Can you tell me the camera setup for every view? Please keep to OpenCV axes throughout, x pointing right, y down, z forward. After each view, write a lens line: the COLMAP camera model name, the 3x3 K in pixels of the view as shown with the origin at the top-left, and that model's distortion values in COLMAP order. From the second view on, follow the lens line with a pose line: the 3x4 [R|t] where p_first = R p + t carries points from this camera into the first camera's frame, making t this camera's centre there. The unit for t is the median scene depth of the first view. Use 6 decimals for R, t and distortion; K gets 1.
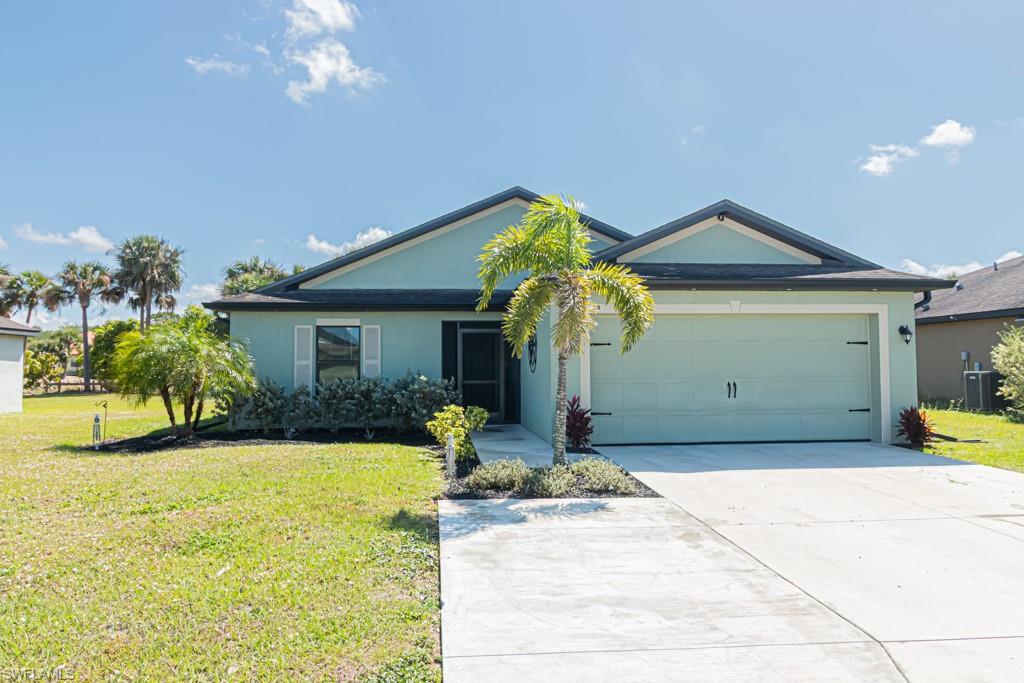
lens RADIAL K [[687.6, 0, 511.6], [0, 687.6, 343.3], [0, 0, 1]] dist [-0.007574, -0.000617]
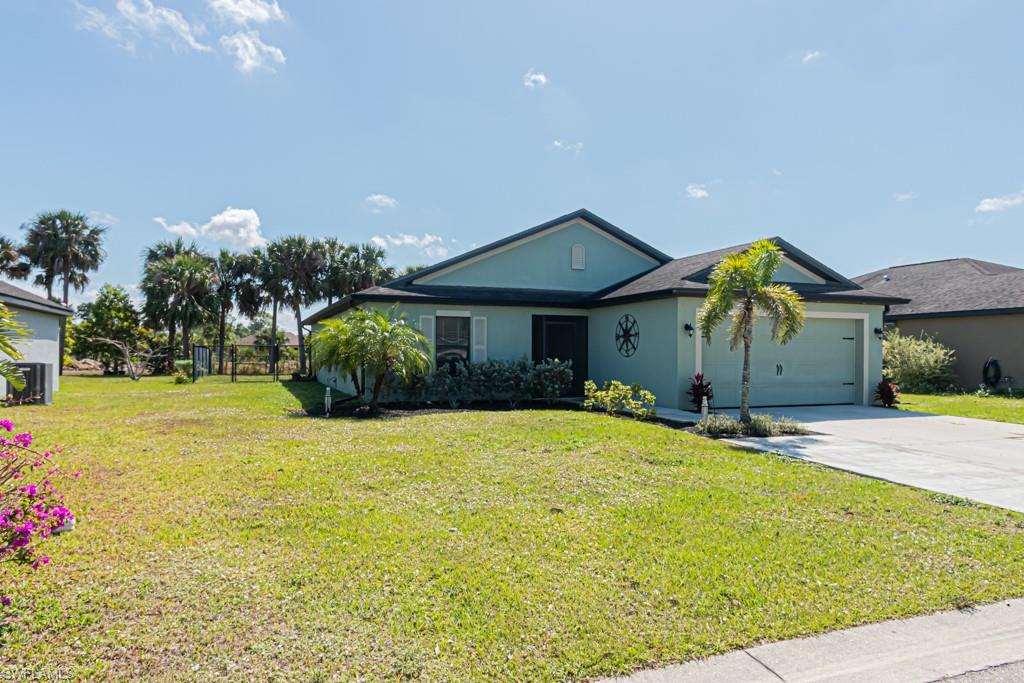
lens RADIAL K [[659.8, 0, 511.4], [0, 659.8, 345.4], [0, 0, 1]] dist [0.005265, -0.000791]
pose [[0.962021, 0.014156, 0.272608, -0.466902], [-0.019811, 0.999642, 0.018001, 0.002393], [-0.272255, -0.022718, 0.961957, -0.141414]]
